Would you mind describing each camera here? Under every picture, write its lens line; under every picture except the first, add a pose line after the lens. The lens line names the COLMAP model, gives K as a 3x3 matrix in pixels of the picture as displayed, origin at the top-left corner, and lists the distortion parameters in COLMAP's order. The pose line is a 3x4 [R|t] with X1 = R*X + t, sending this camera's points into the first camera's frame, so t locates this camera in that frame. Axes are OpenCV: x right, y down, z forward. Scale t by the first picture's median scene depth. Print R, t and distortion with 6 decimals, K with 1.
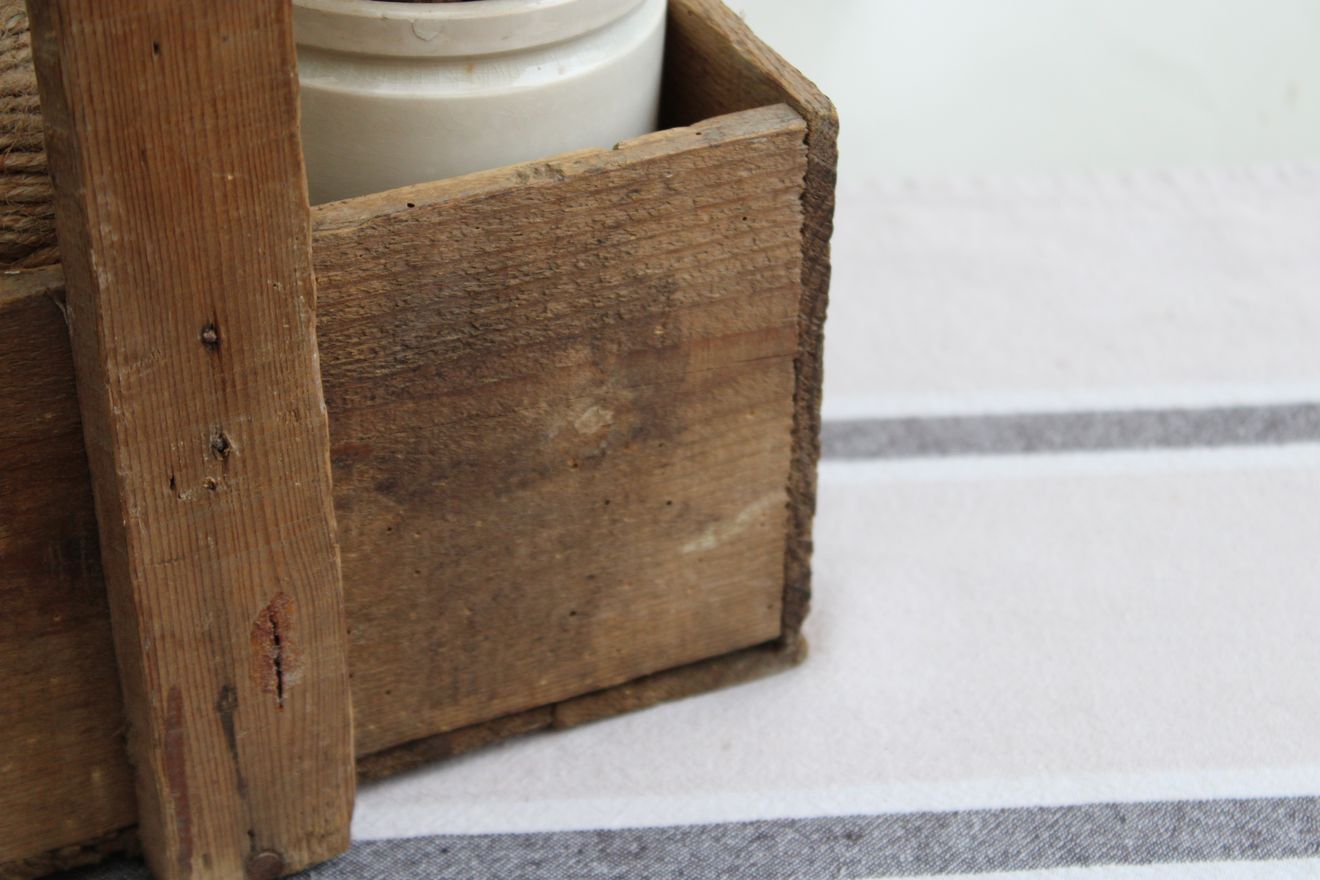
lens RADIAL K [[3282.9, 0, 660.0], [0, 3282.9, 440.0], [0, 0, 1]] dist [0.083311, 0.400982]
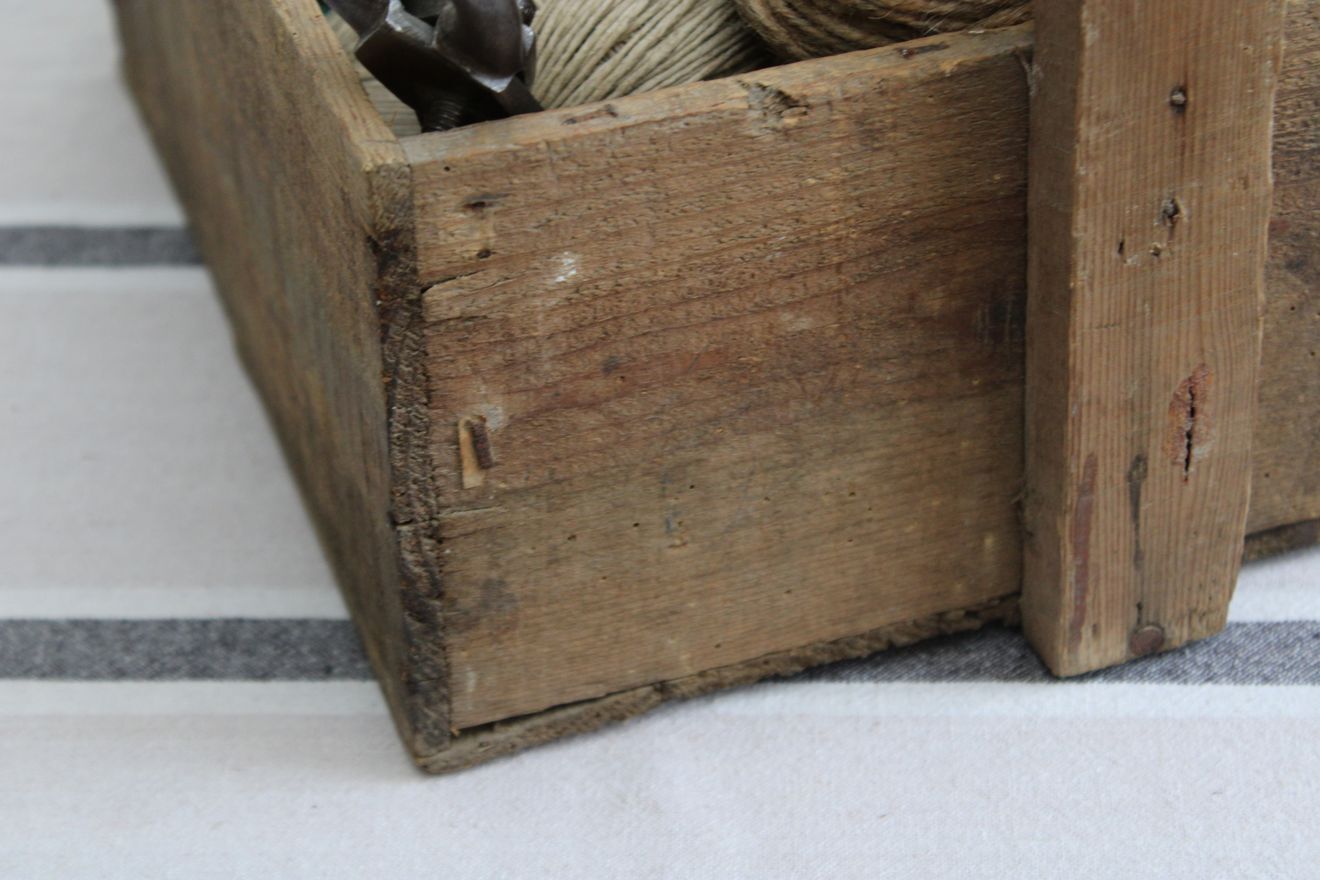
lens RADIAL K [[3282.9, 0, 660.0], [0, 3282.9, 440.0], [0, 0, 1]] dist [0.083311, 0.400982]
pose [[0.991058, 0.038713, -0.127695, -0.150378], [-0.033405, 0.998497, 0.043459, 0.031496], [0.129185, -0.038805, 0.990861, -0.014472]]
